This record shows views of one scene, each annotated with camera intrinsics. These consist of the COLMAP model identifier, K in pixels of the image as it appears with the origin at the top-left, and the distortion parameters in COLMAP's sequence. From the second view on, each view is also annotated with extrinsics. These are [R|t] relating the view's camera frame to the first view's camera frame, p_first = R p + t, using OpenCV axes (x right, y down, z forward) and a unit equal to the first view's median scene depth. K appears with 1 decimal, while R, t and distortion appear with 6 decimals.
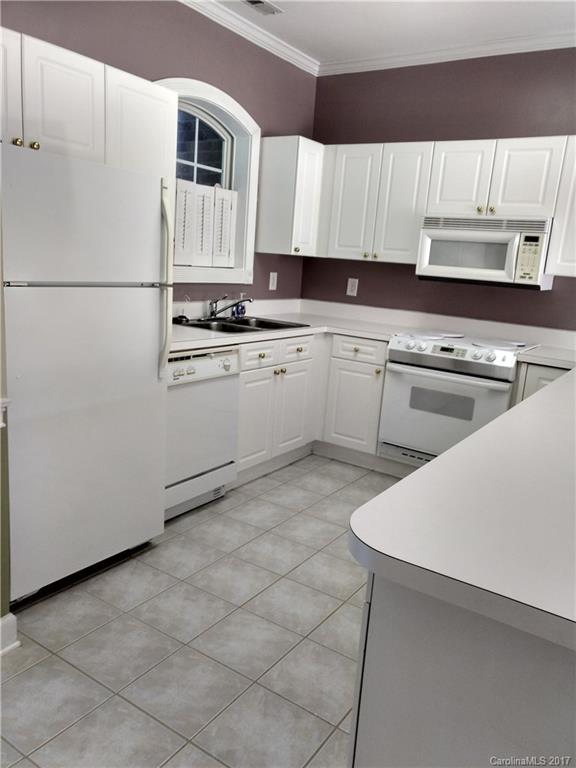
lens RADIAL K [[613.9, 0, 295.7], [0, 613.9, 386.6], [0, 0, 1]] dist [0.006322, 0.018546]
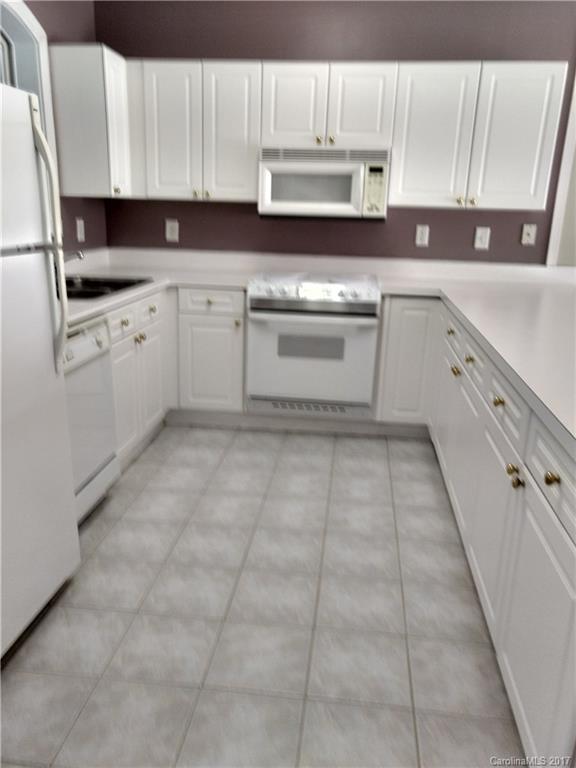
lens RADIAL K [[613.9, 0, 288.1], [0, 613.9, 389.5], [0, 0, 1]] dist [0.006322, 0.018546]
pose [[0.886694, -0.179844, 0.425945, -0.220708], [0.133866, 0.981650, 0.135805, -0.043374], [-0.442553, -0.063398, 0.894499, 0.144002]]
